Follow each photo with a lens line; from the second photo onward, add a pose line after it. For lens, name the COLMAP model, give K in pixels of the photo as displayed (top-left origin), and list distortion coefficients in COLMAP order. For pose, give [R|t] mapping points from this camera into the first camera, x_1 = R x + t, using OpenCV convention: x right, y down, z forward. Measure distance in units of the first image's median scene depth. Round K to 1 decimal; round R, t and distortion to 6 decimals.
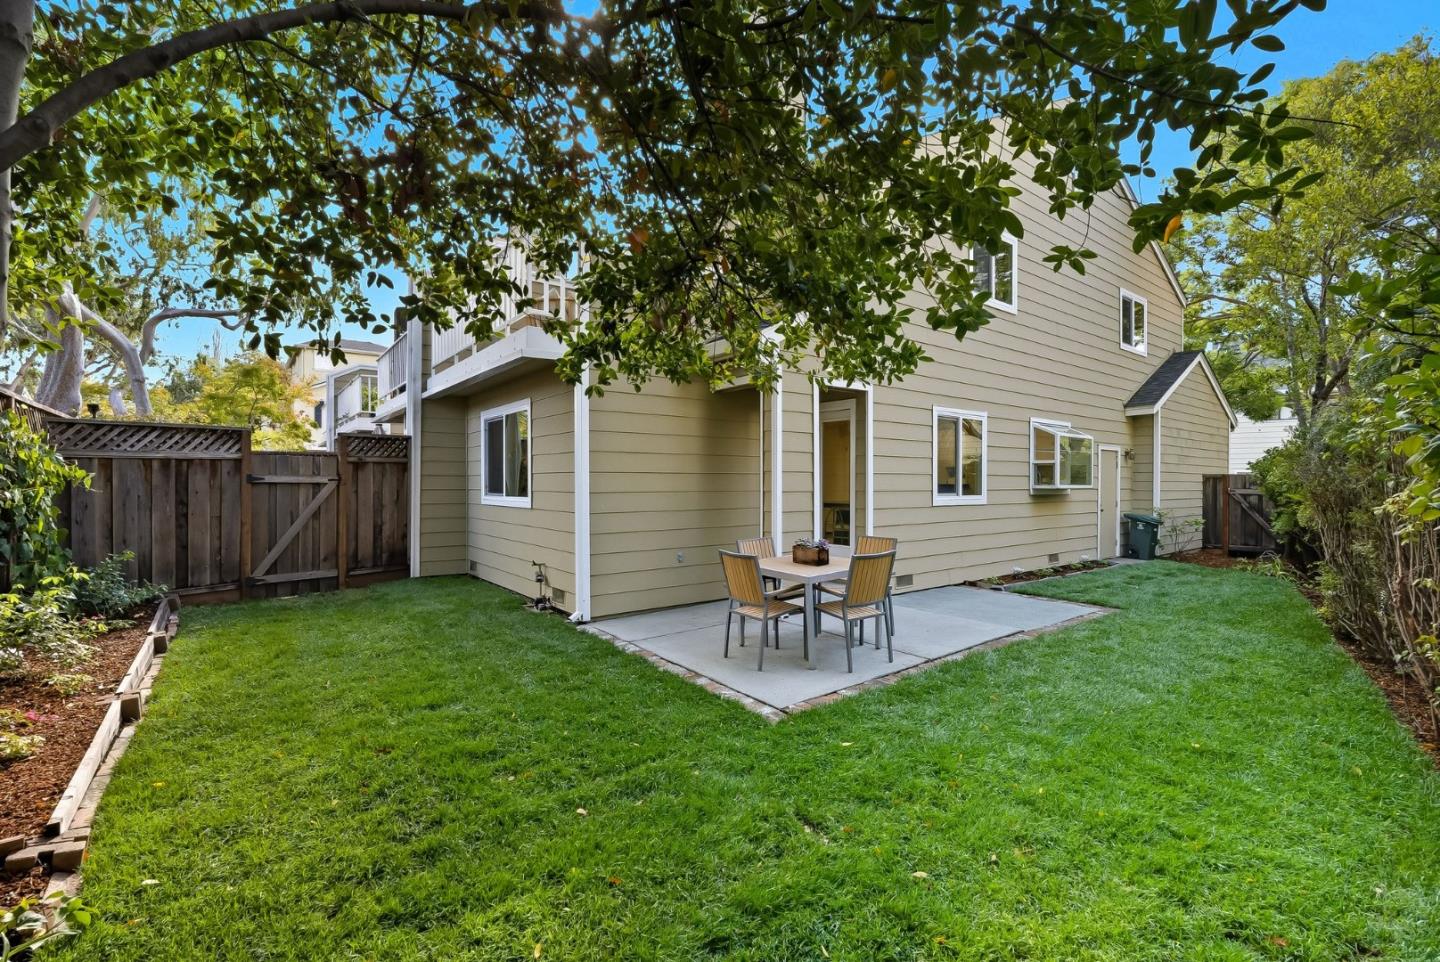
lens RADIAL K [[631.6, 0, 720.0], [0, 631.6, 481.0], [0, 0, 1]] dist [-0.010961, 0.000250]
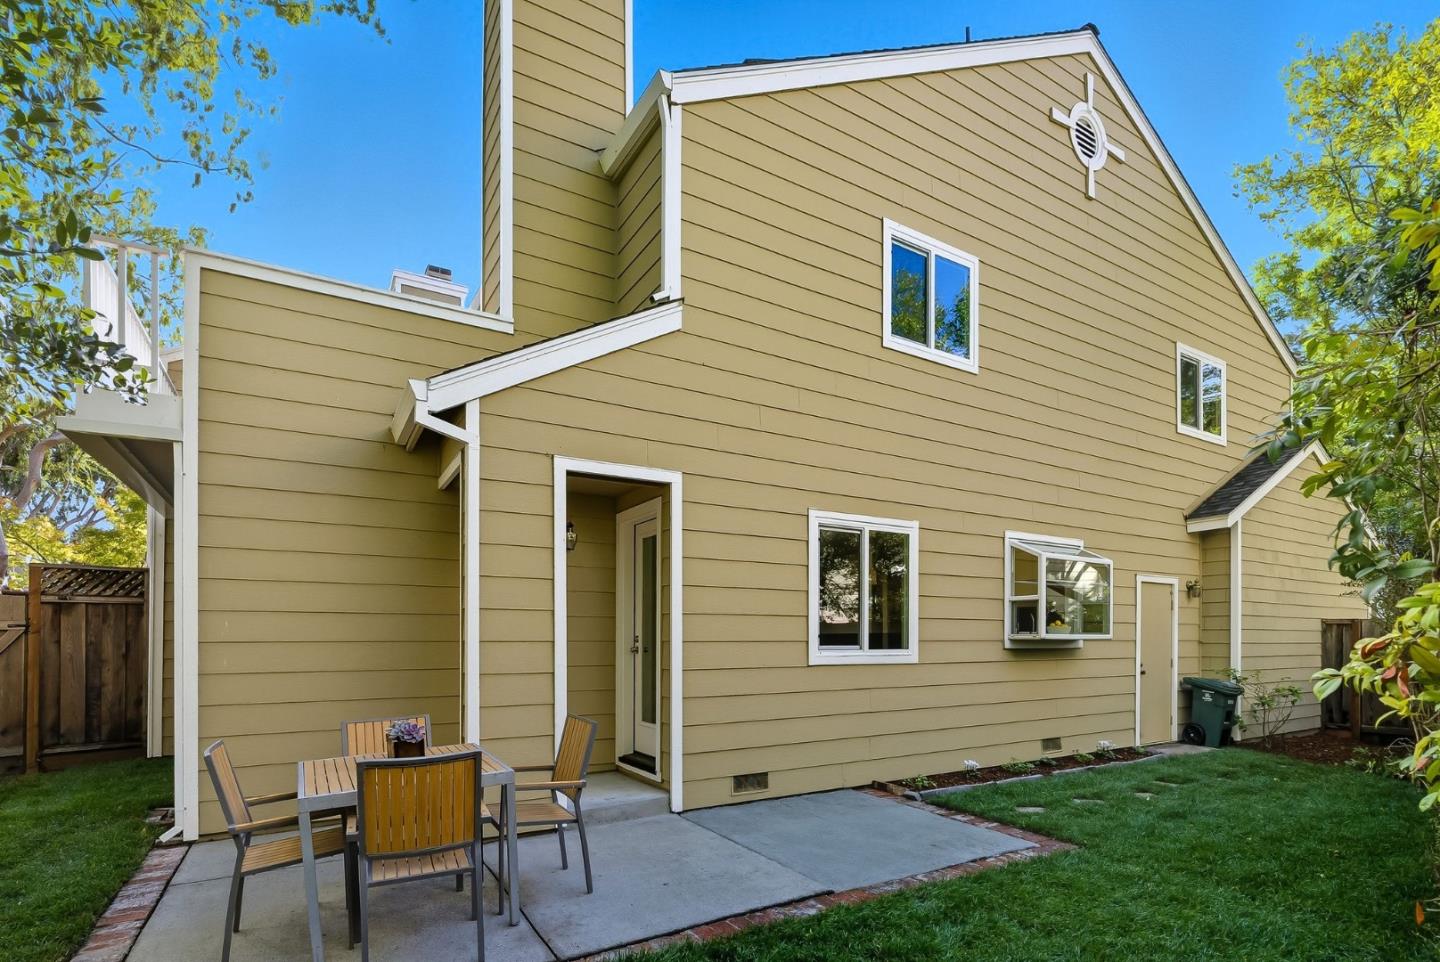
lens RADIAL K [[733.6, 0, 723.3], [0, 733.6, 626.7], [0, 0, 1]] dist [-0.016637, 0.000267]
pose [[0.994619, -0.000280, -0.103599, 0.275593], [-0.000489, 0.999973, -0.007392, 0.004459], [0.103598, 0.007403, 0.994592, 0.206578]]
